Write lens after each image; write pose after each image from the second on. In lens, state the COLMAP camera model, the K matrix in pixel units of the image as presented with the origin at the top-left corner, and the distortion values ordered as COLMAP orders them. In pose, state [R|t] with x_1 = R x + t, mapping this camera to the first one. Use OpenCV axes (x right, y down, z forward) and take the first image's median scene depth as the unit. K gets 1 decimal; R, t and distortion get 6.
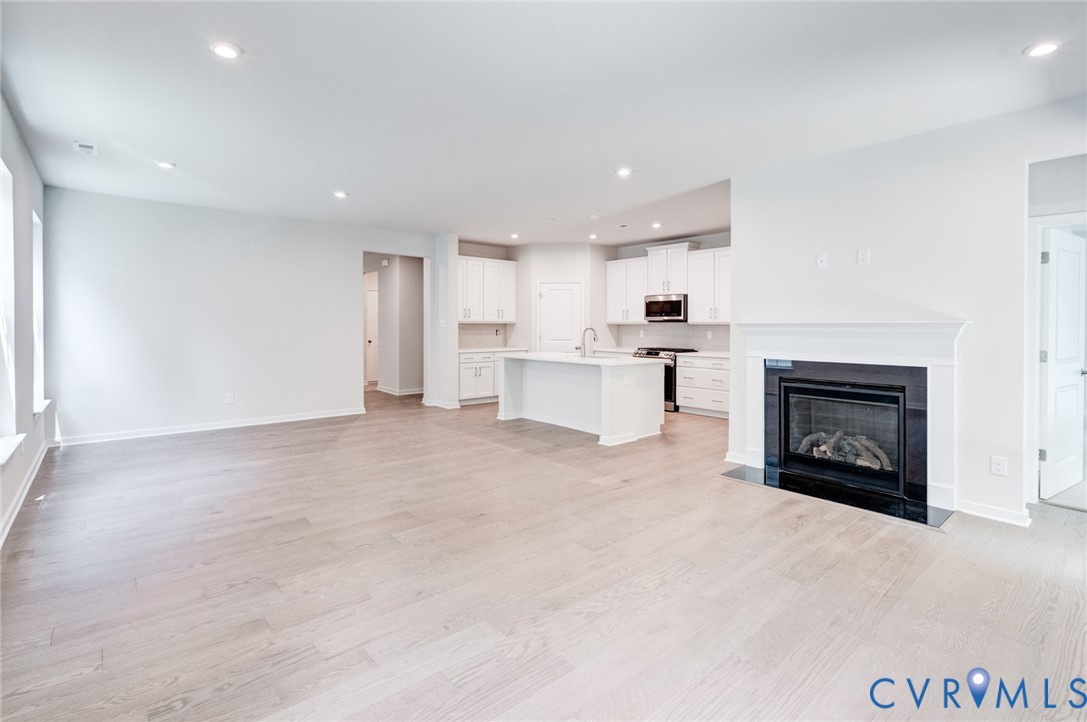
lens RADIAL K [[516.1, 0, 529.2], [0, 516.1, 325.1], [0, 0, 1]] dist [0.000524, 0.000099]
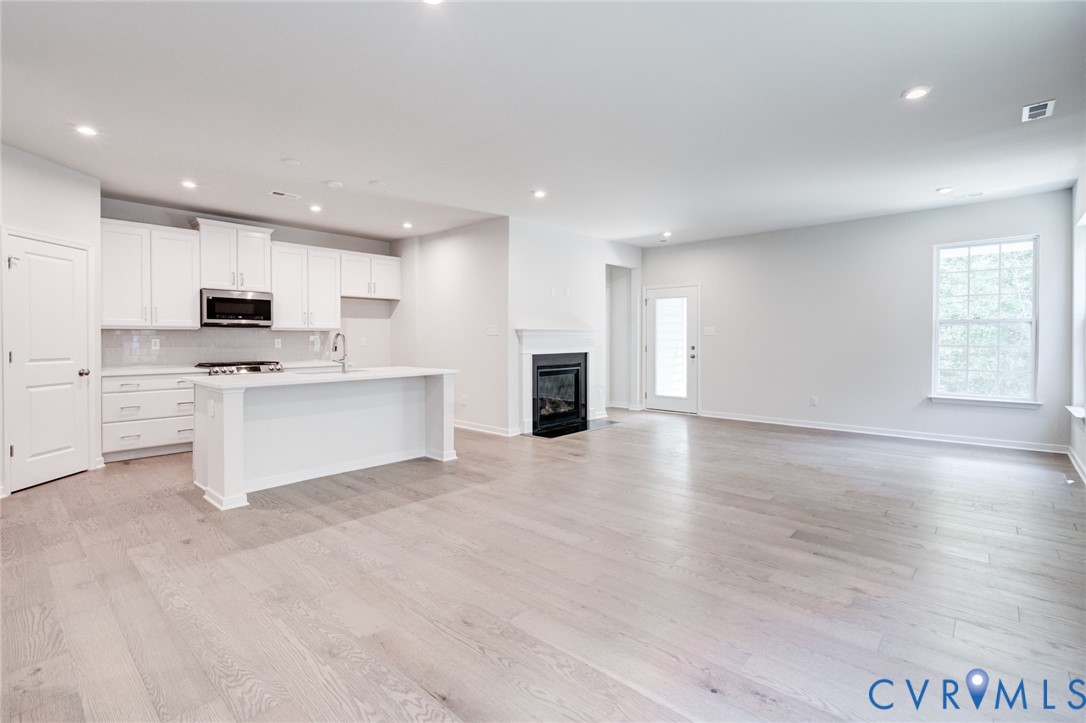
lens RADIAL K [[505.4, 0, 543.0], [0, 505.4, 361.5], [0, 0, 1]] dist [0.000050, 0.000133]
pose [[-0.155128, -0.050528, 0.986601, -0.522433], [0.000393, 0.998688, 0.051209, 0.006728], [-0.987894, 0.008331, -0.154905, 0.663453]]
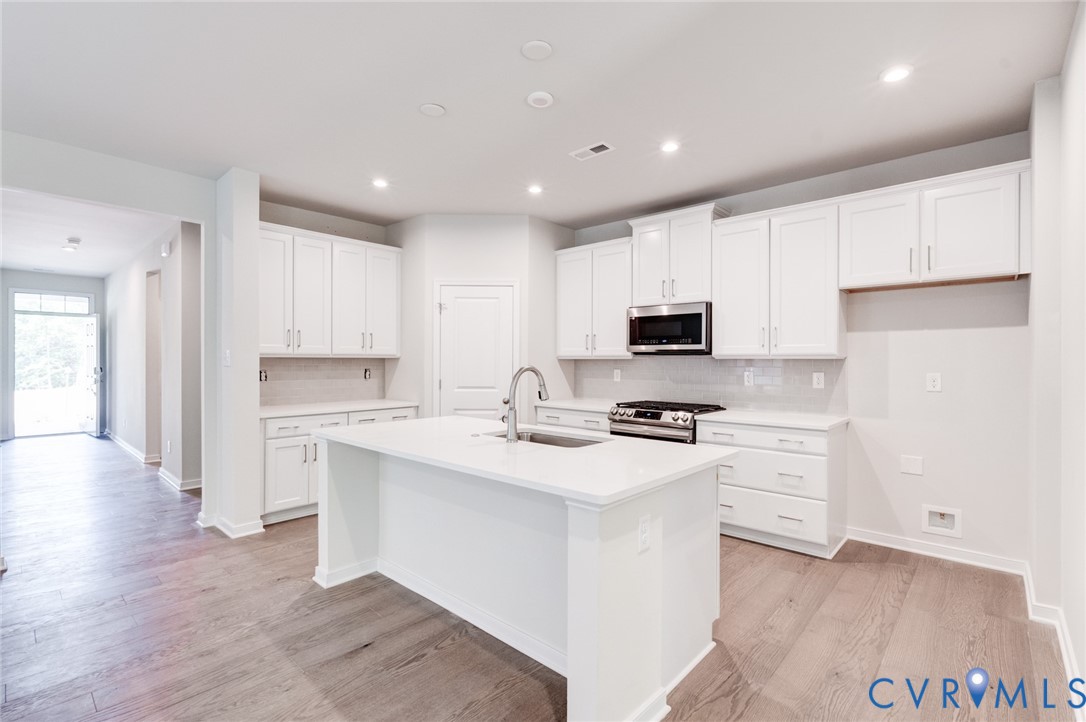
lens RADIAL K [[505.4, 0, 543.0], [0, 505.4, 361.0], [0, 0, 1]] dist [0.000050, 0.000133]
pose [[0.989378, -0.001788, 0.145353, 0.056785], [0.001462, 0.999996, 0.002354, -0.000948], [-0.145357, -0.002116, 0.989377, 0.485628]]
